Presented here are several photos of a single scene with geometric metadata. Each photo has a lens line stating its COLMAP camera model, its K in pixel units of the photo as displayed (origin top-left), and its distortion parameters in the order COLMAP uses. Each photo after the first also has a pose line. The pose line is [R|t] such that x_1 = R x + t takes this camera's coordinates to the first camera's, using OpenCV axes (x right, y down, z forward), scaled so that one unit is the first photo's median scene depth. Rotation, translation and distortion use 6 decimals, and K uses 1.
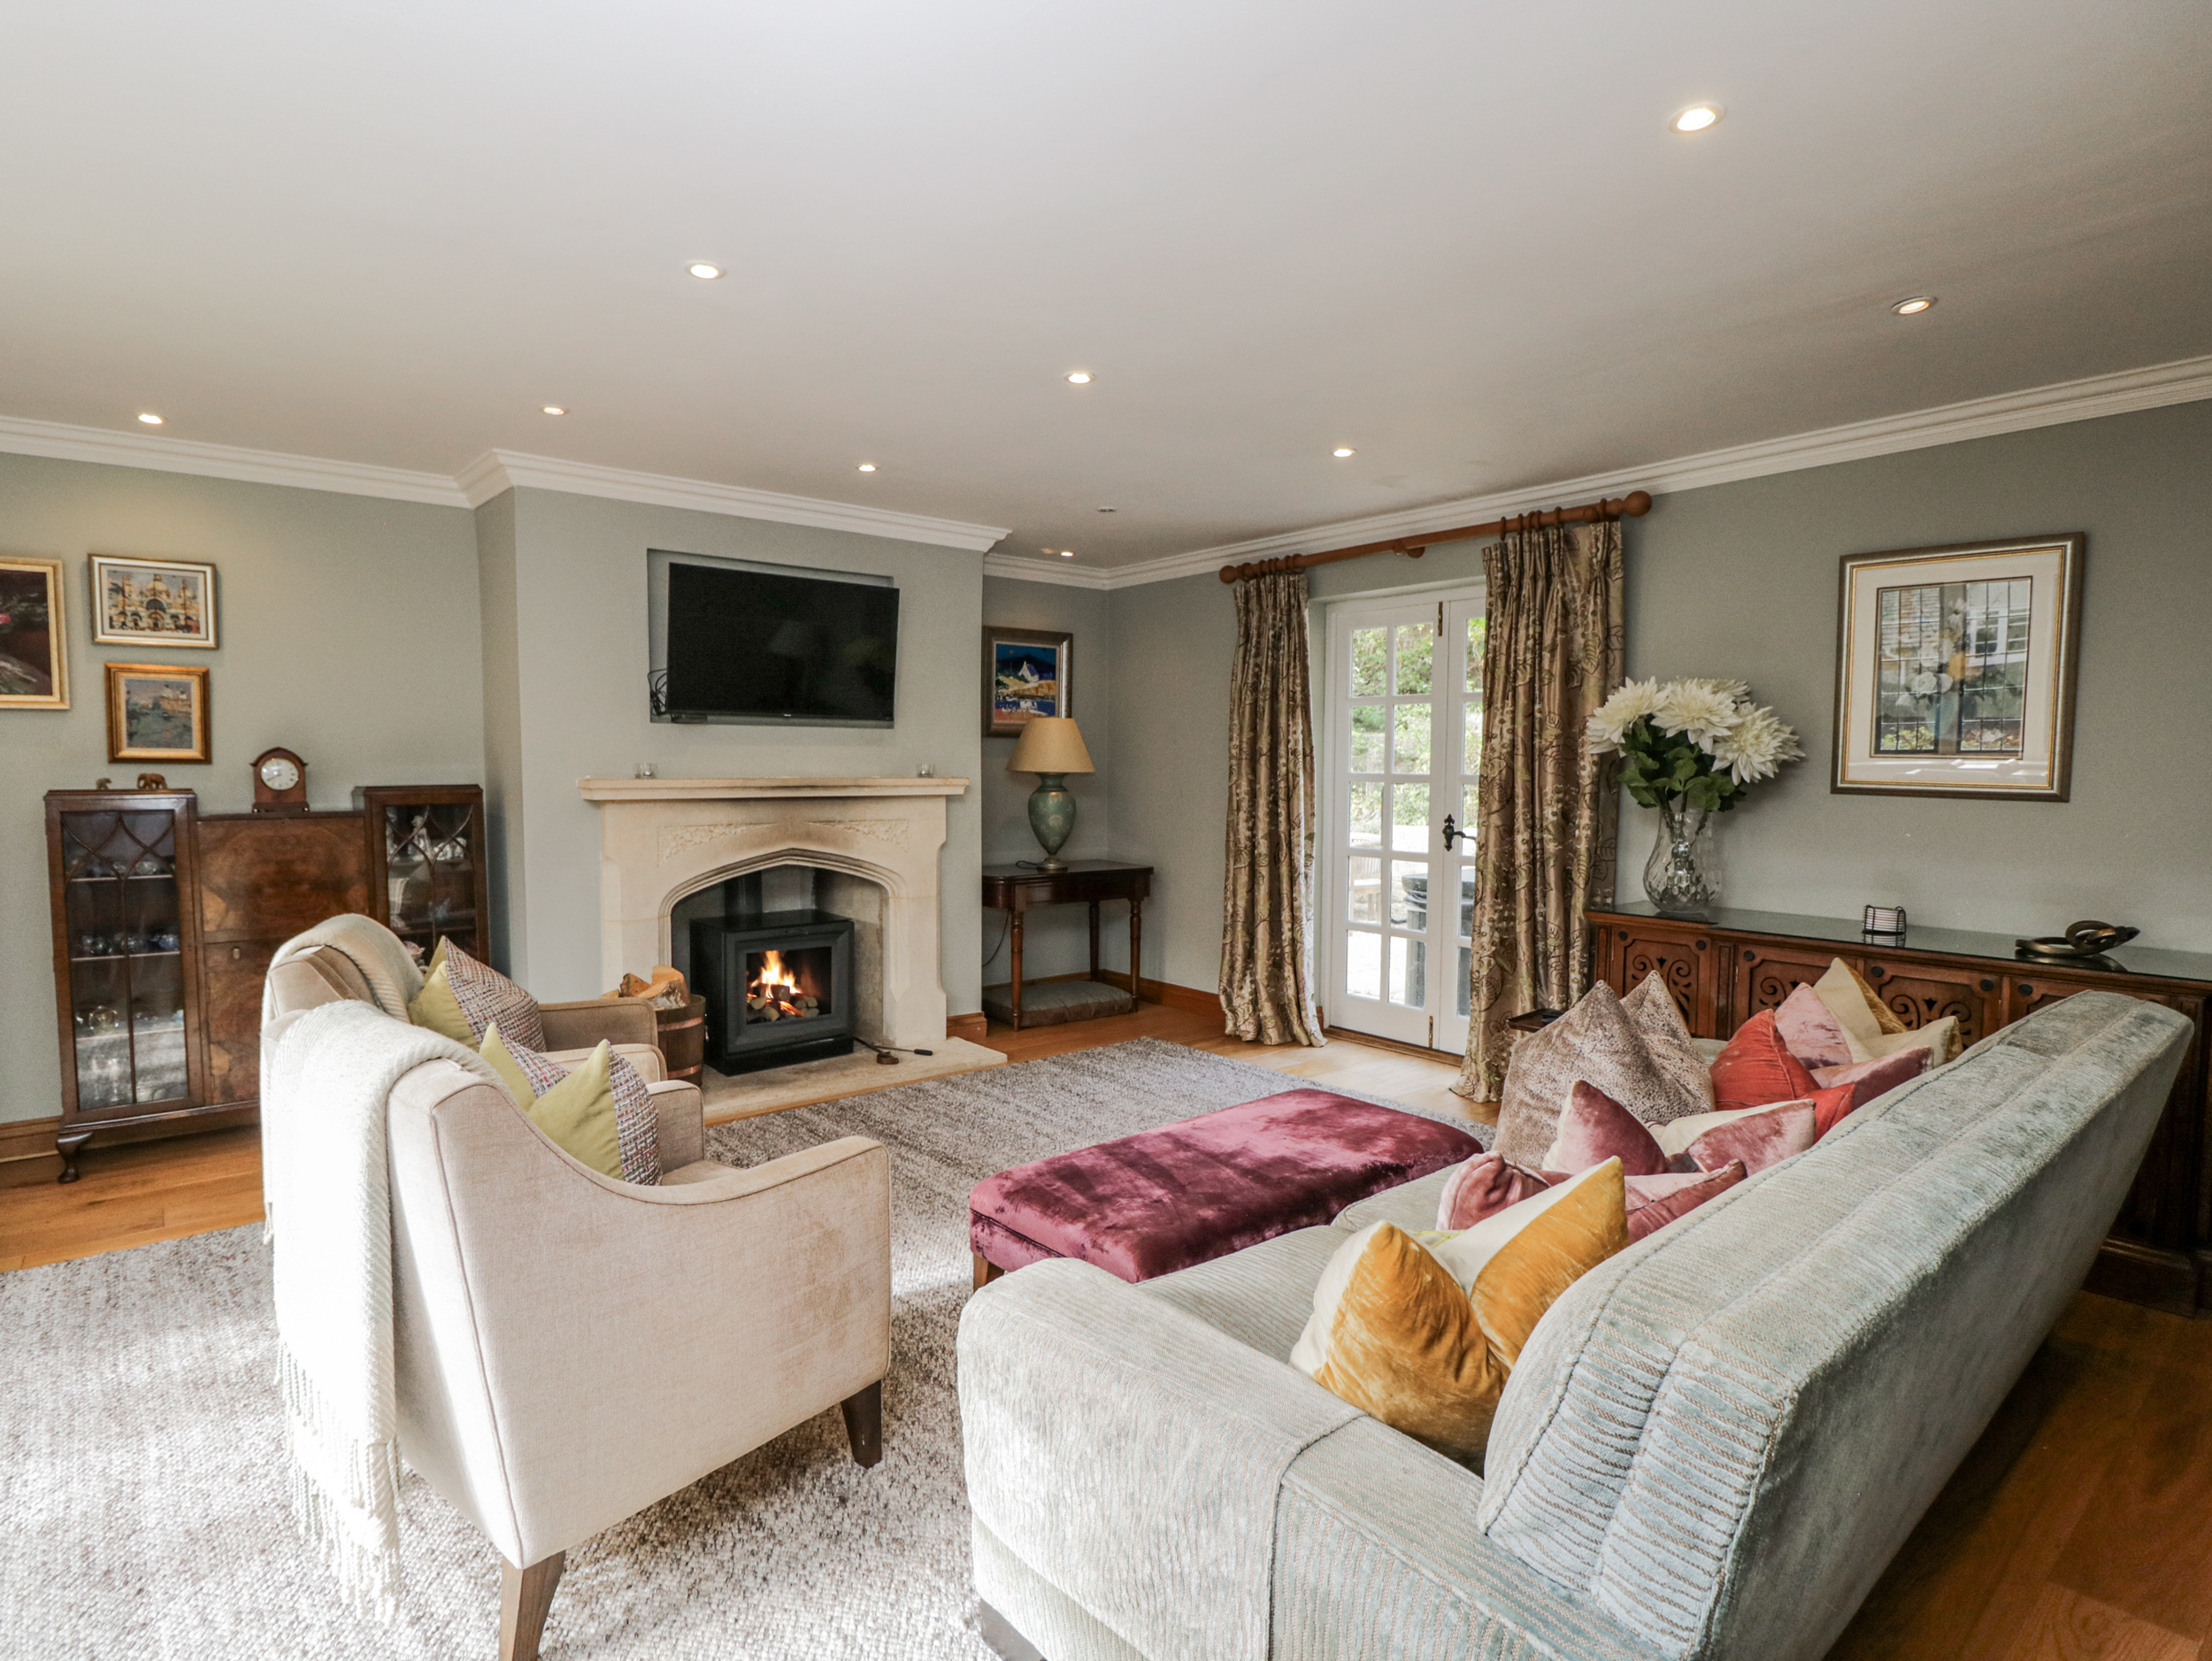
lens RADIAL K [[1158.8, 0, 1099.0], [0, 1158.8, 834.0], [0, 0, 1]] dist [0.003136, -0.017867]
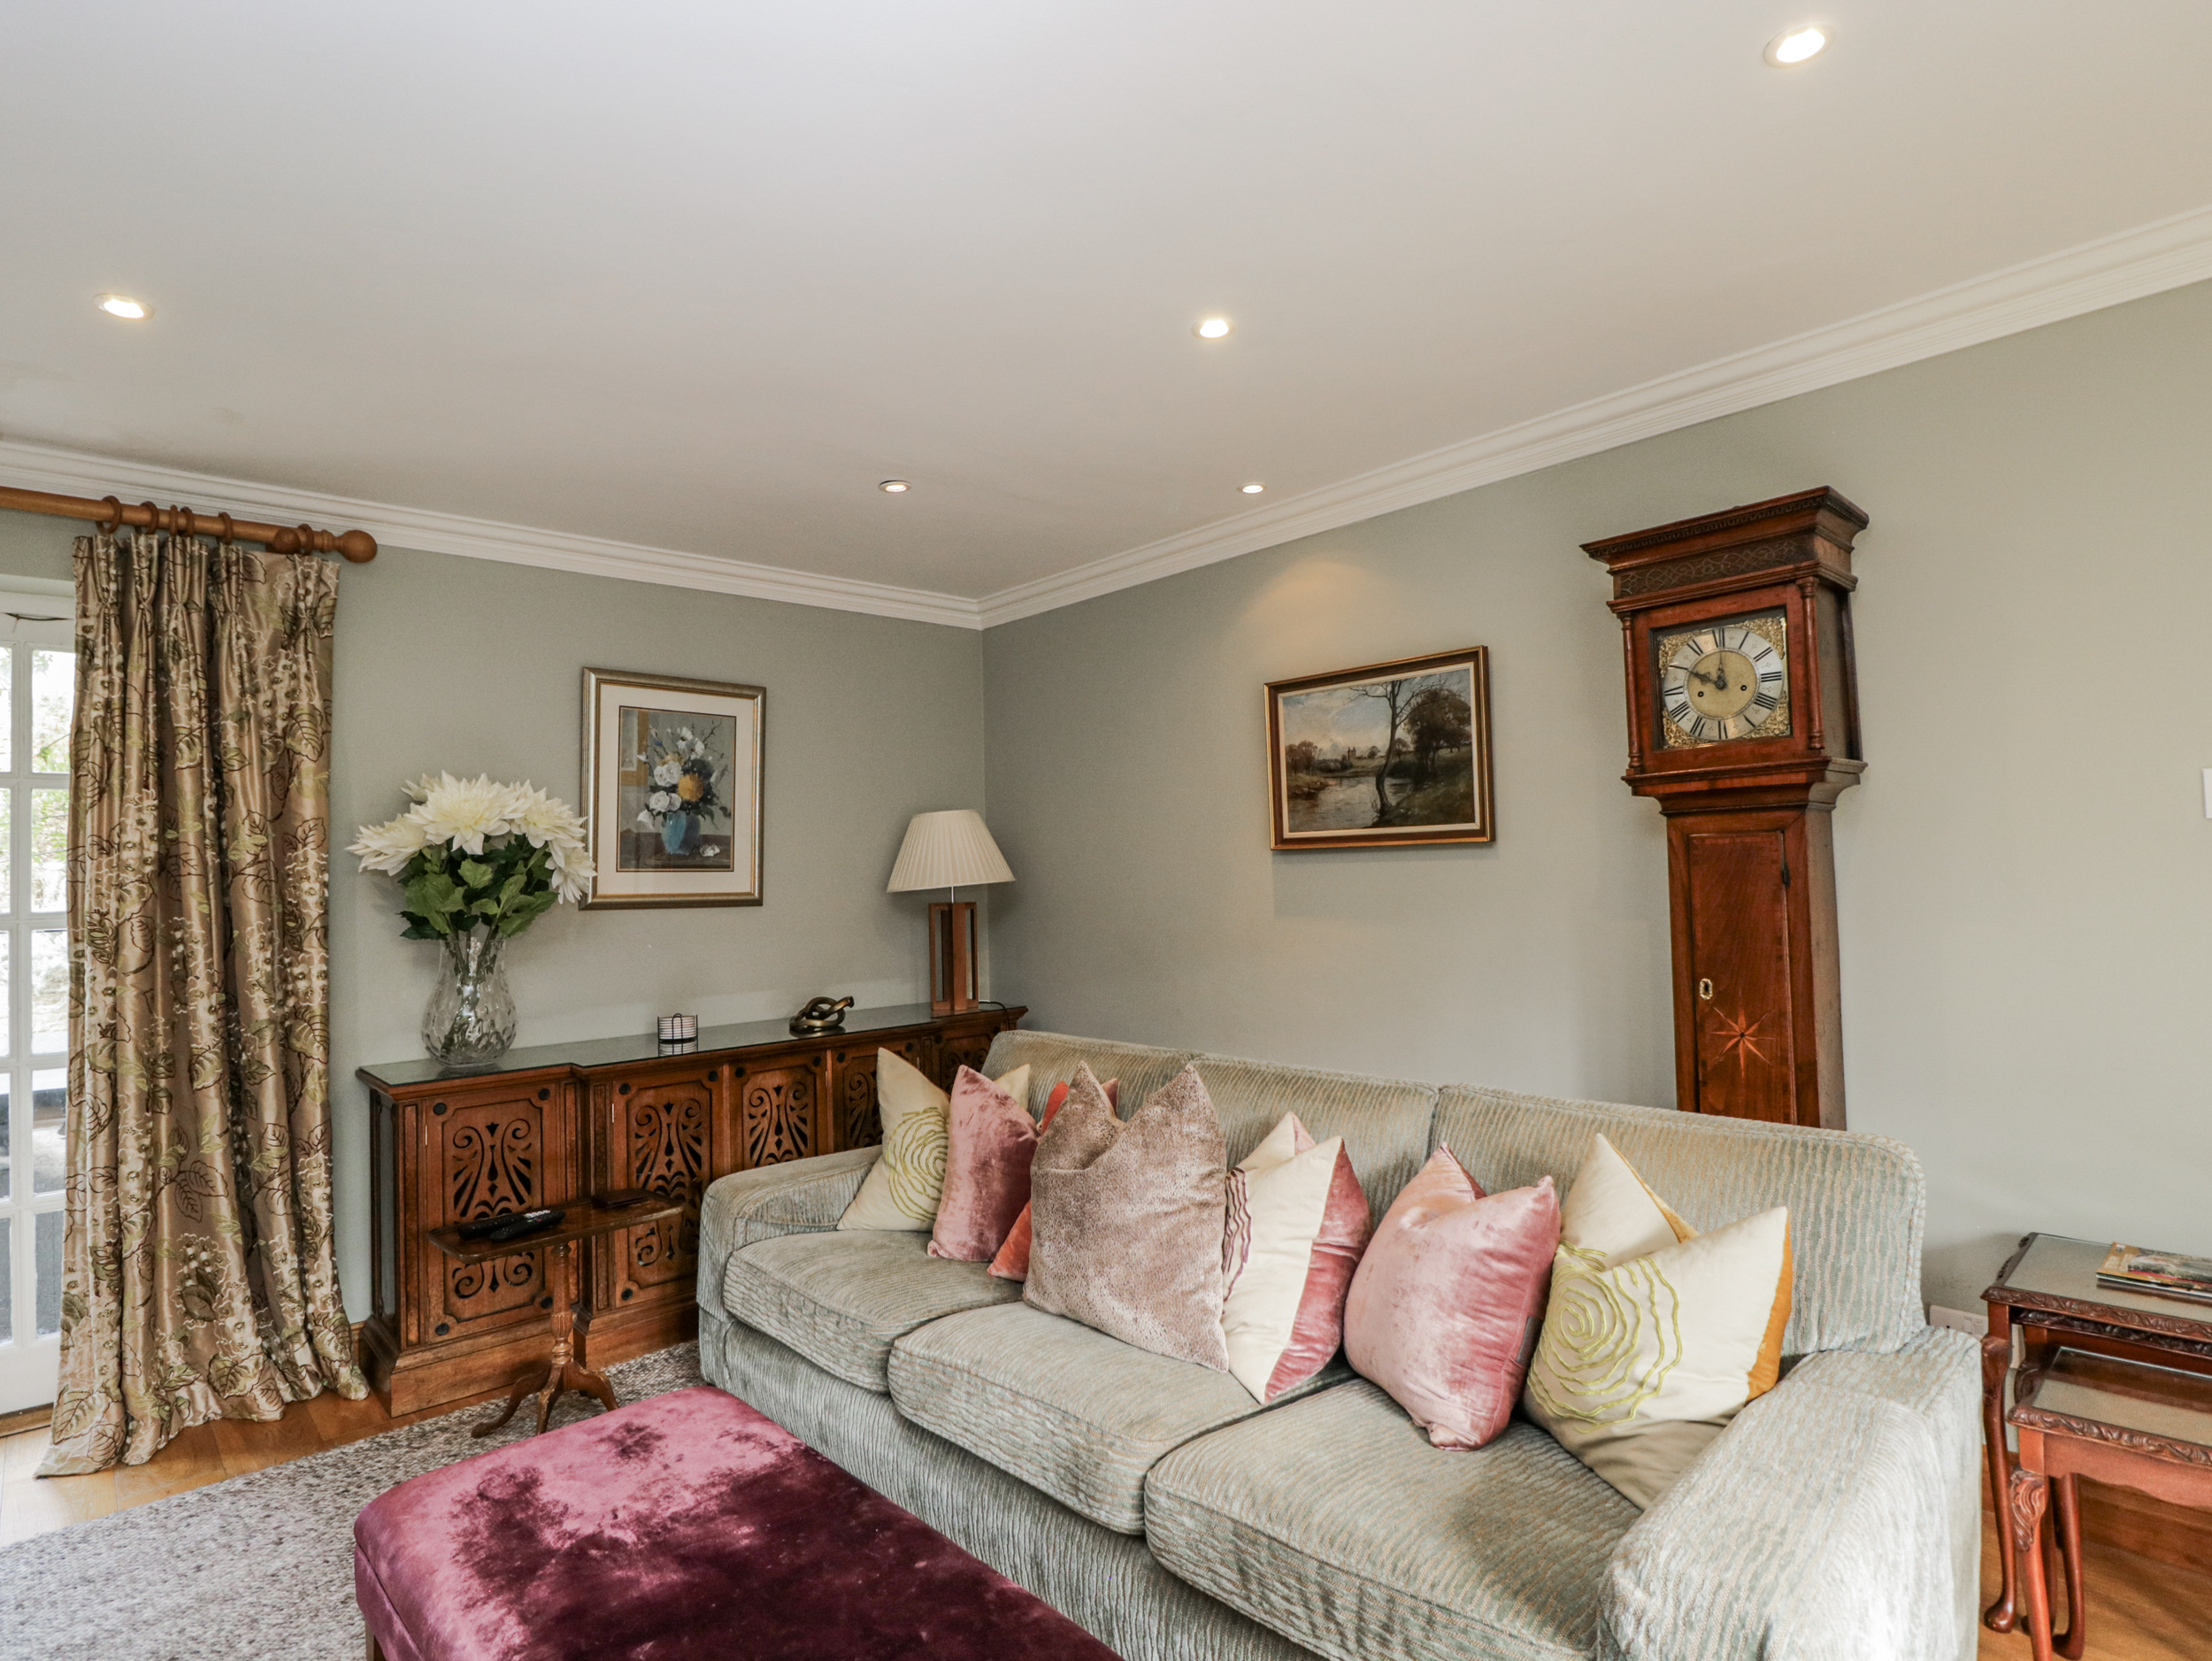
lens RADIAL K [[1158.8, 0, 1099.0], [0, 1158.8, 834.0], [0, 0, 1]] dist [0.003136, -0.017867]
pose [[-0.041148, 0.029935, 0.998705, -0.321211], [0.088887, 0.995697, -0.026183, -0.032471], [-0.995191, 0.087695, -0.043632, 0.573491]]
